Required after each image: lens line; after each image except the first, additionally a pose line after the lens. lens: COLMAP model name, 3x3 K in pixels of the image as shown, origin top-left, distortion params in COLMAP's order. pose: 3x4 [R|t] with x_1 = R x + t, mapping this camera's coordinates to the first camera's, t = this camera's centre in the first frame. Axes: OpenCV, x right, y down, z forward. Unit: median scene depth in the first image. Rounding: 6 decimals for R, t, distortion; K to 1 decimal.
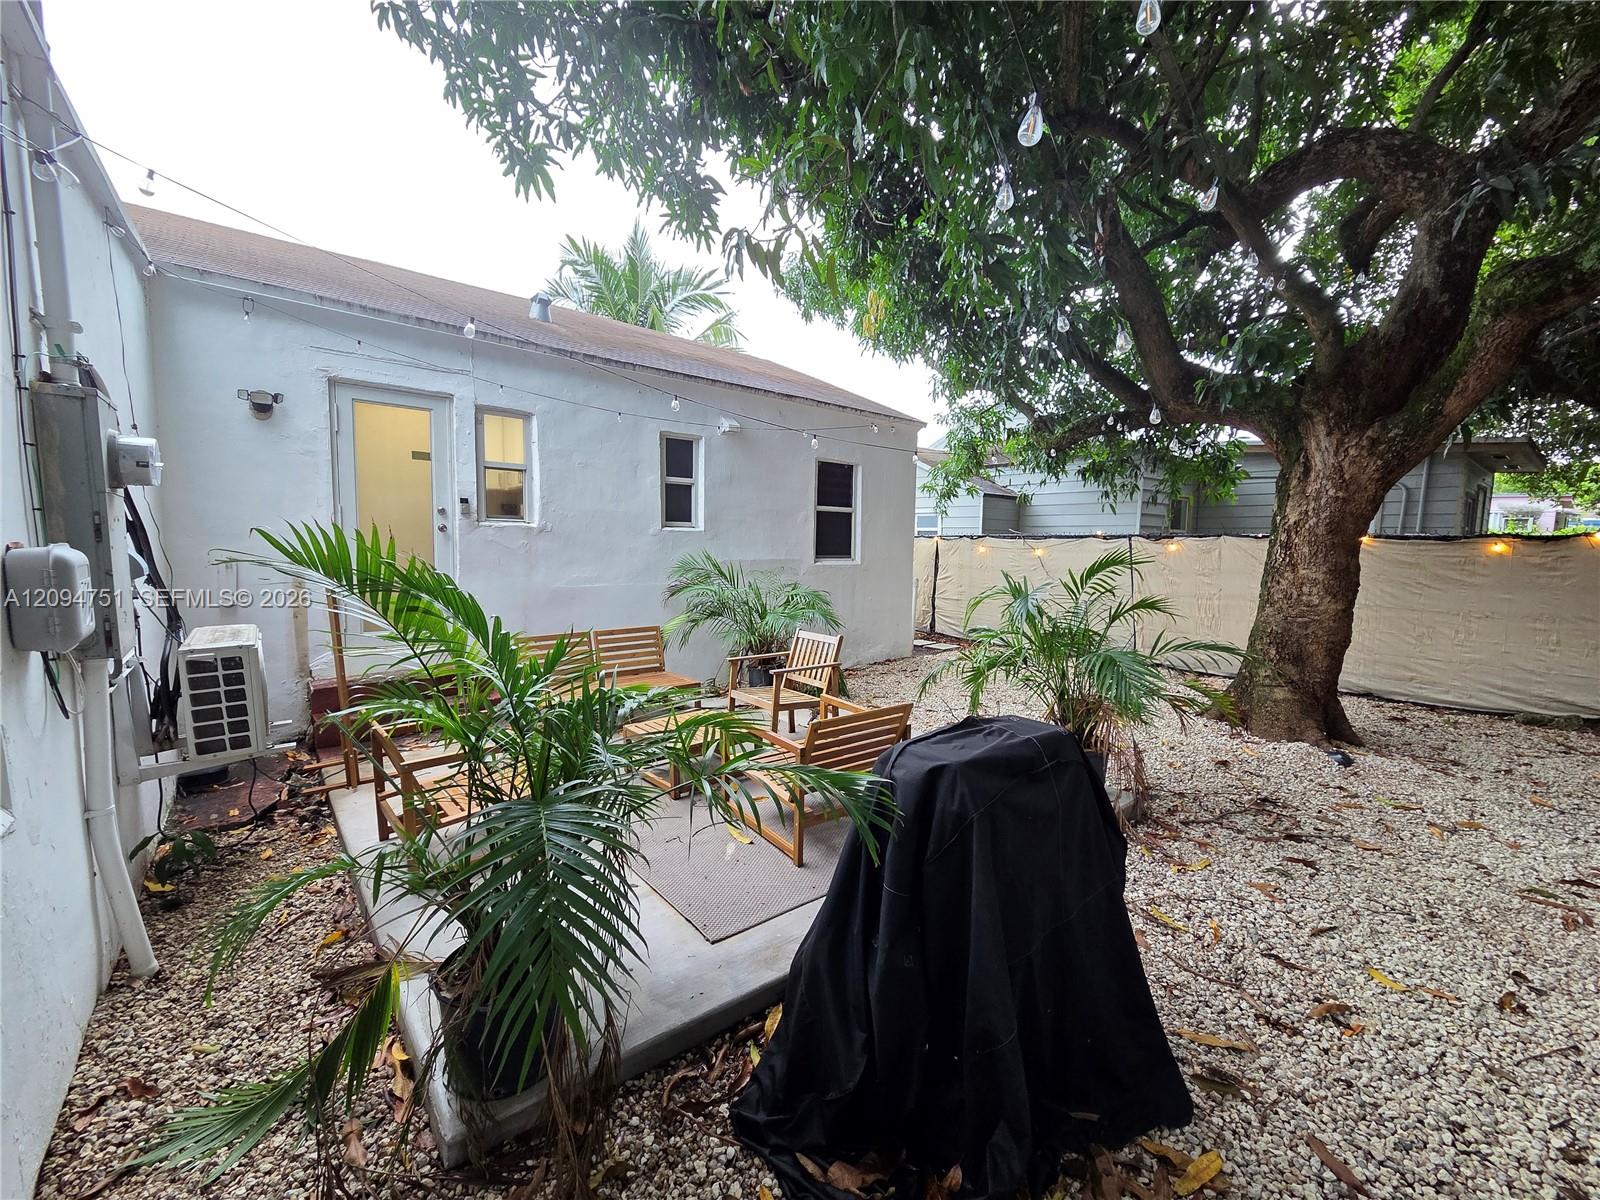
lens RADIAL K [[636.8, 0, 800.0], [0, 636.8, 600.0], [0, 0, 1]] dist [-0.000262, -0.000124]
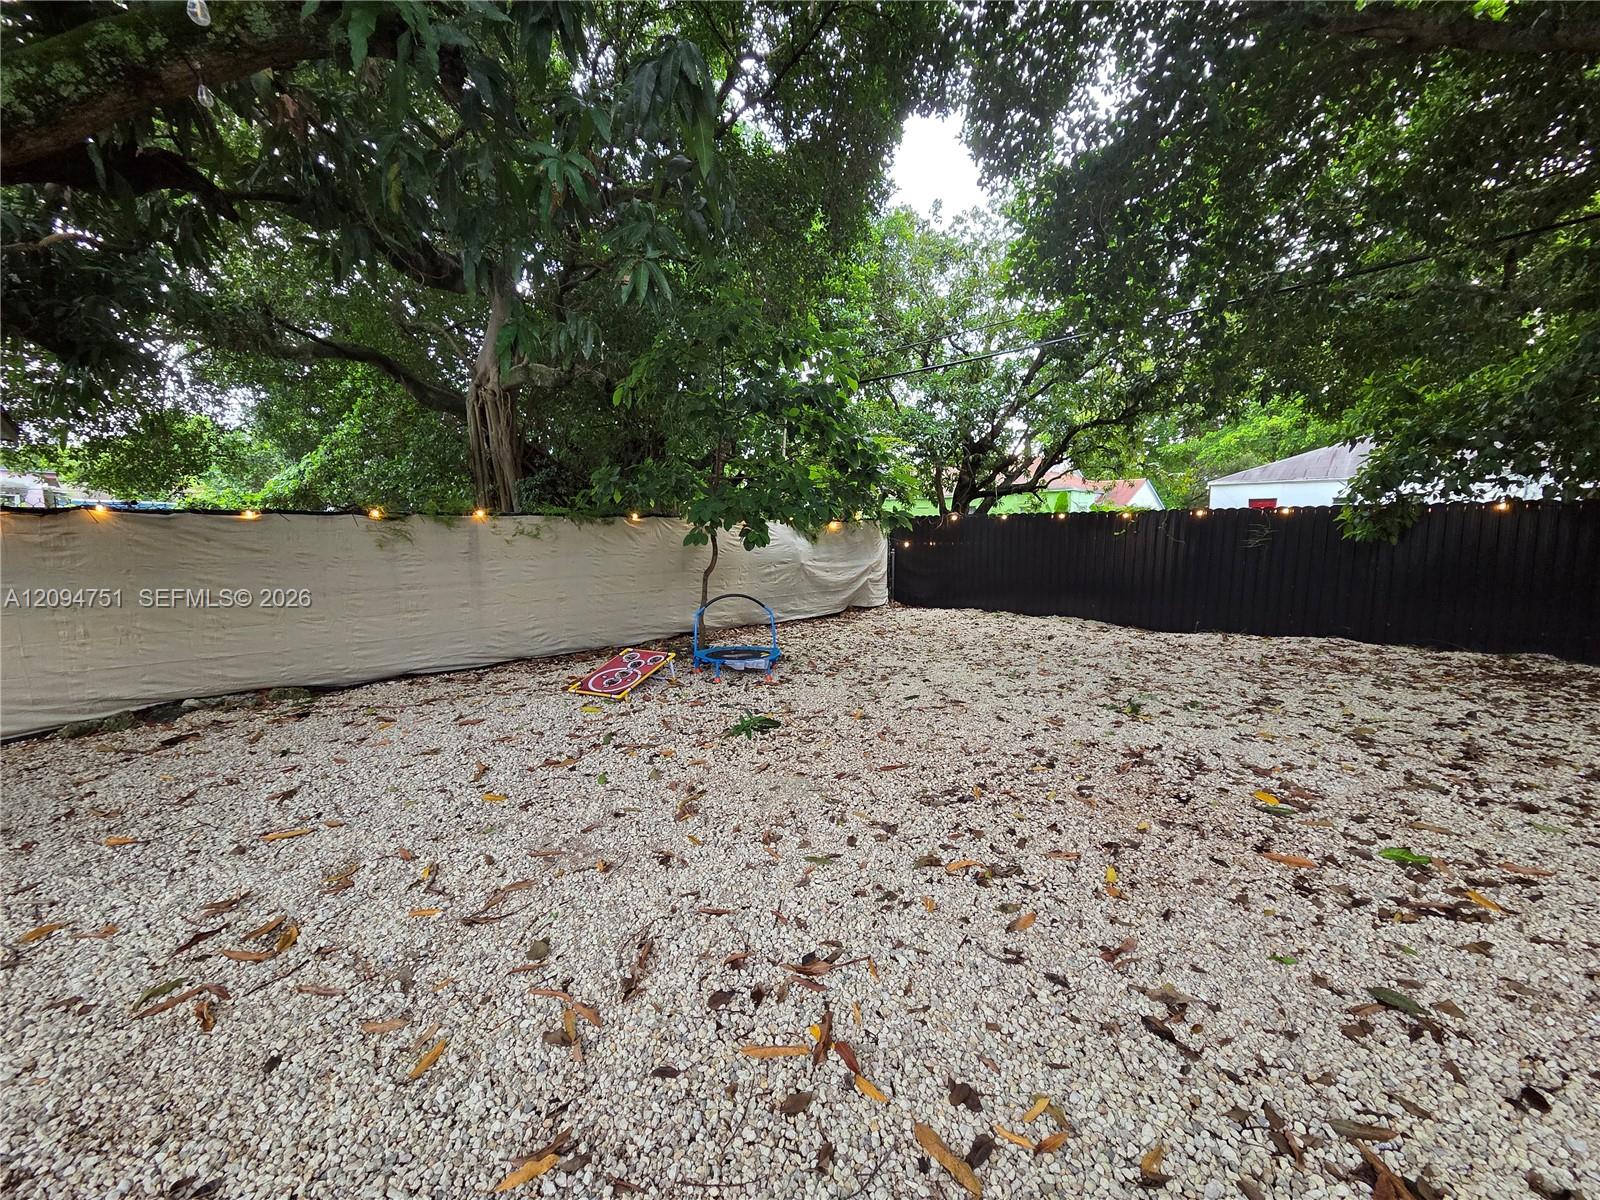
lens RADIAL K [[656.1, 0, 795.5], [0, 656.1, 601.8], [0, 0, 1]] dist [0.007214, 0.000294]
pose [[-0.139377, -0.120250, 0.982911, 0.190246], [0.094929, 0.986405, 0.134138, -0.004610], [-0.985679, 0.112002, -0.126067, 0.168809]]
